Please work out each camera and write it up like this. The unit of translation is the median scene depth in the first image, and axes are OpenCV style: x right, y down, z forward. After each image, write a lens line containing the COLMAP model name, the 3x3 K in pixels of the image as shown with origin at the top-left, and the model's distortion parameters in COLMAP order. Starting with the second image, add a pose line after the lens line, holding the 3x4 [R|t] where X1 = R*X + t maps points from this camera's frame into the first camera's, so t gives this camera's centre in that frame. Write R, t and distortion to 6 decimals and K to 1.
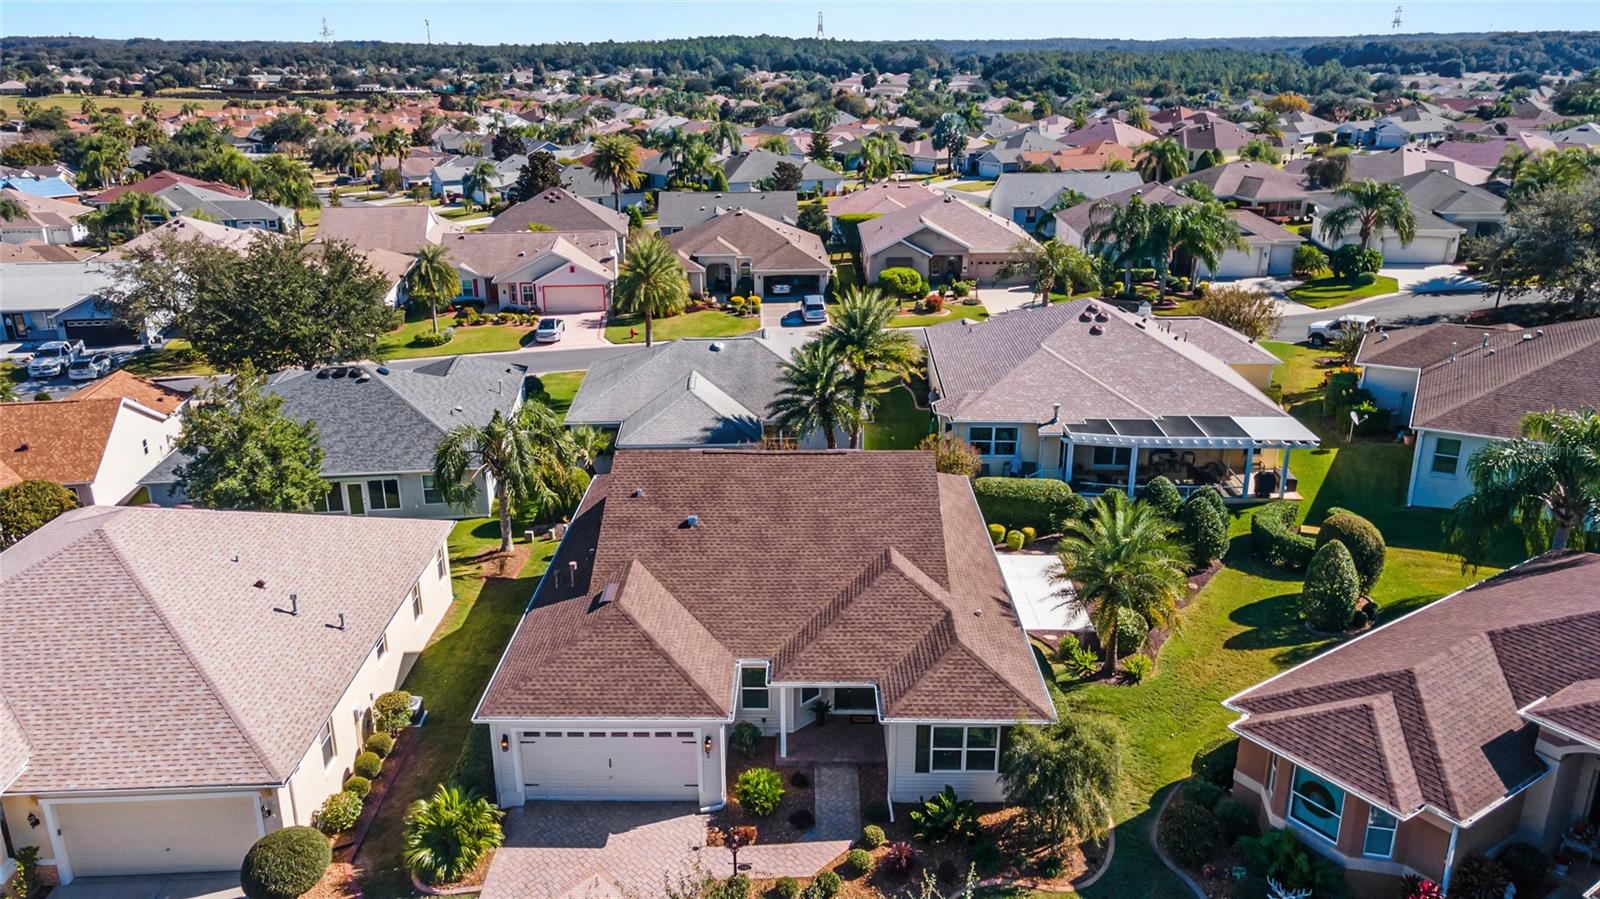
lens RADIAL K [[1166.1, 0, 795.3], [0, 1166.1, 454.8], [0, 0, 1]] dist [0.026304, 0.034576]
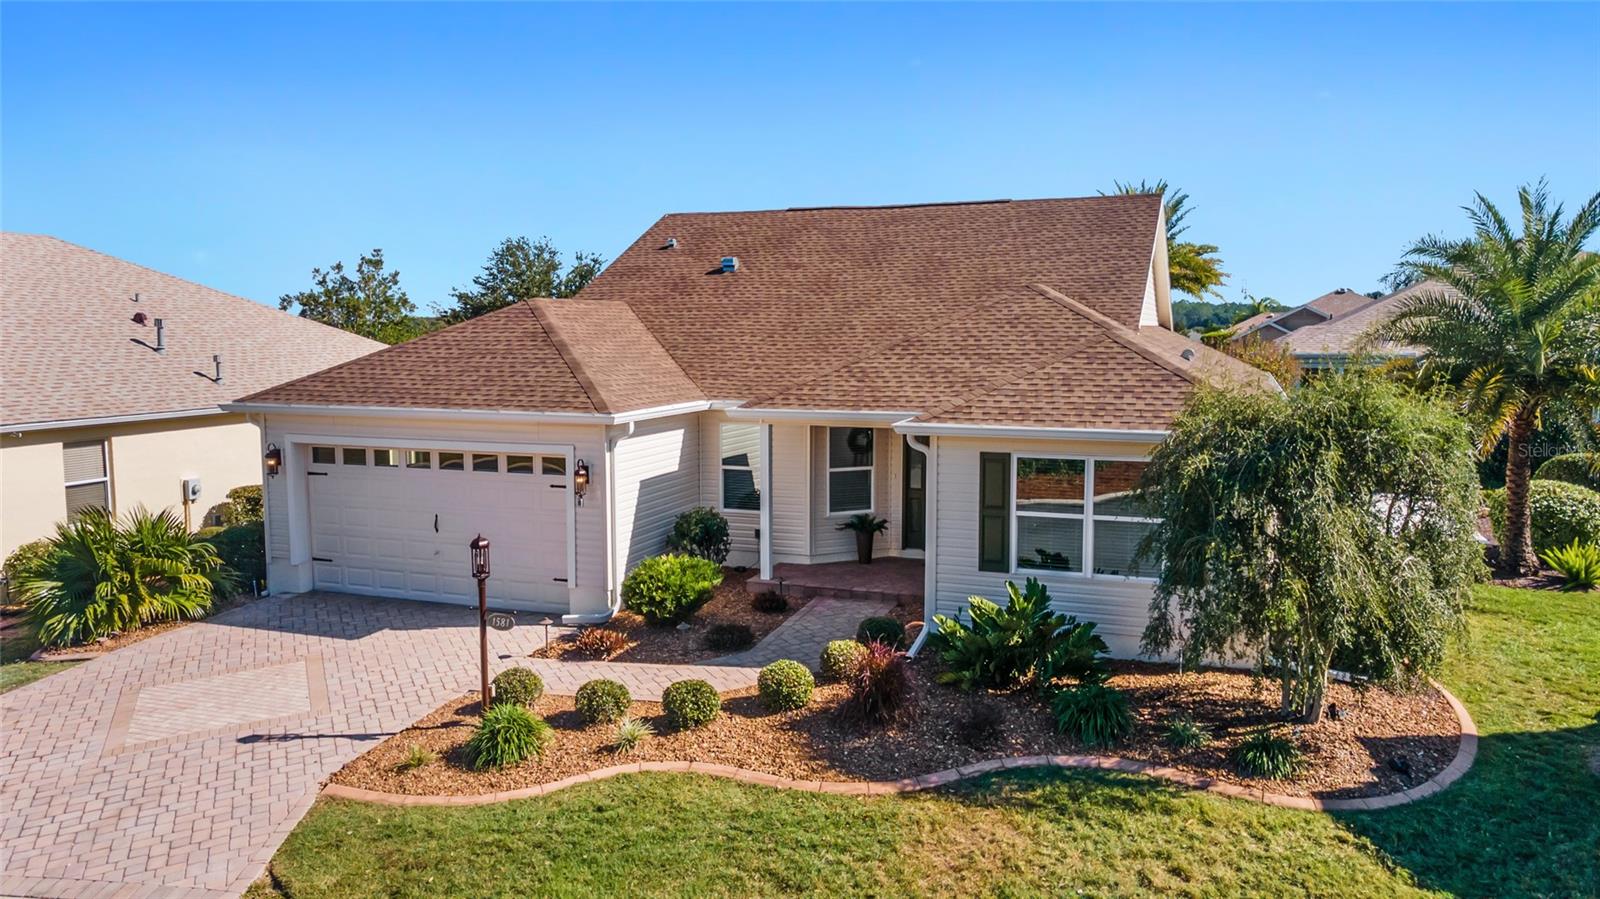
lens RADIAL K [[1166.1, 0, 794.3], [0, 1166.1, 447.4], [0, 0, 1]] dist [0.026304, 0.034576]
pose [[0.939662, 0.036394, -0.340164, 0.152860], [-0.114069, 0.970755, -0.211241, 0.267702], [0.322528, 0.237297, 0.916333, 0.444423]]
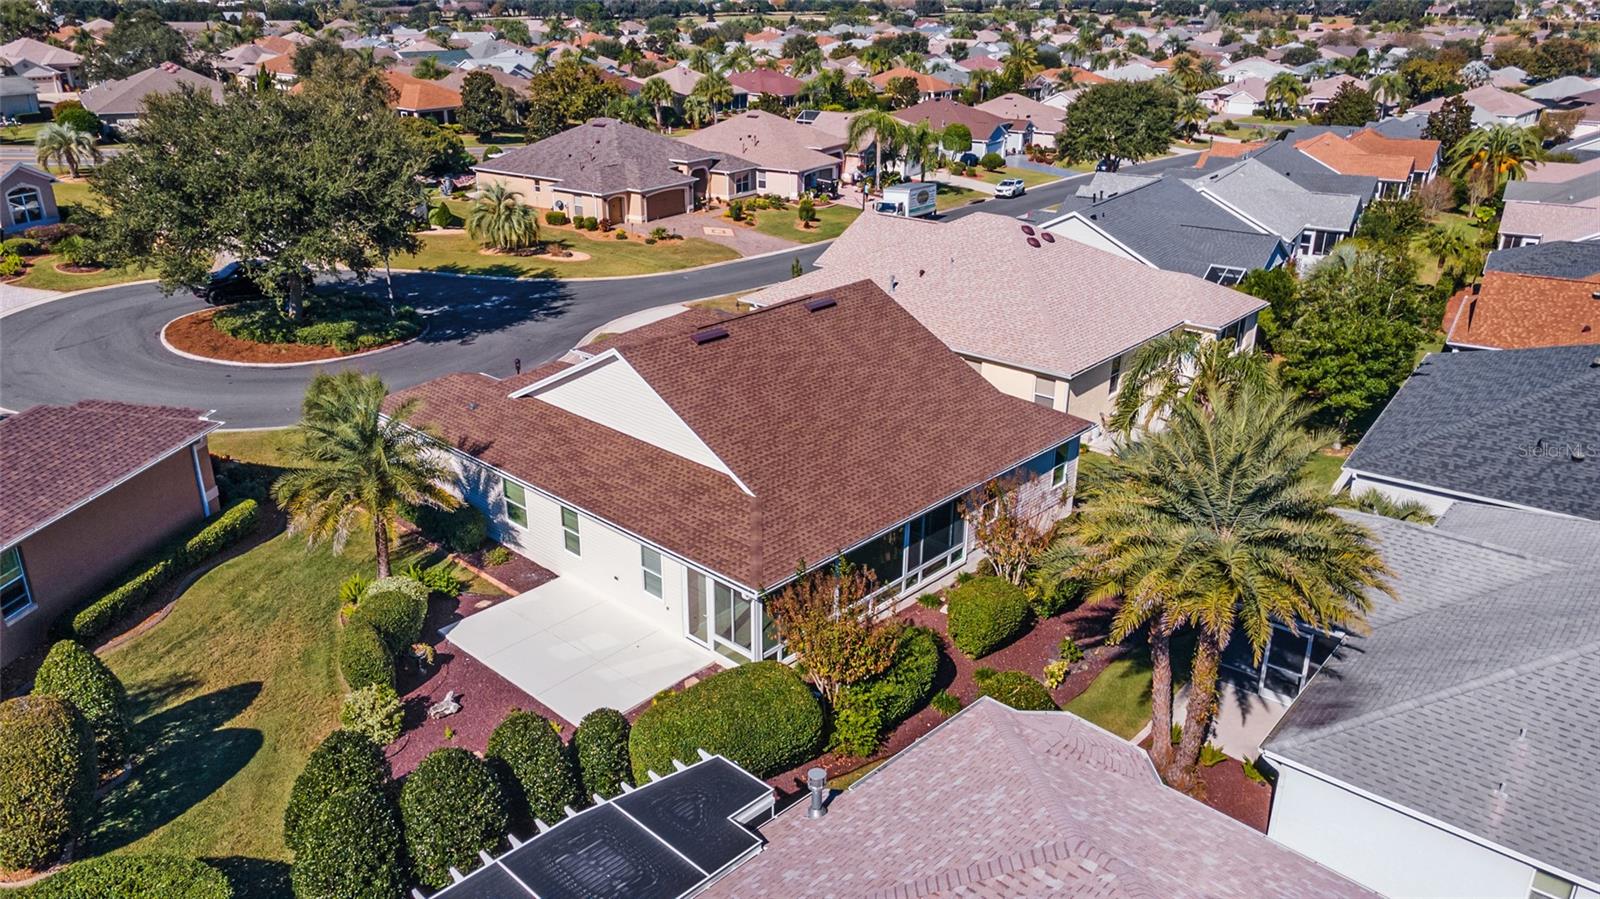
lens RADIAL K [[1166.1, 0, 807.5], [0, 1166.1, 451.6], [0, 0, 1]] dist [0.026304, 0.034576]
pose [[-0.669287, 0.283850, -0.686647, 0.609482], [-0.239792, 0.792179, 0.561206, -0.434471], [0.703246, 0.540261, -0.462130, 1.526943]]
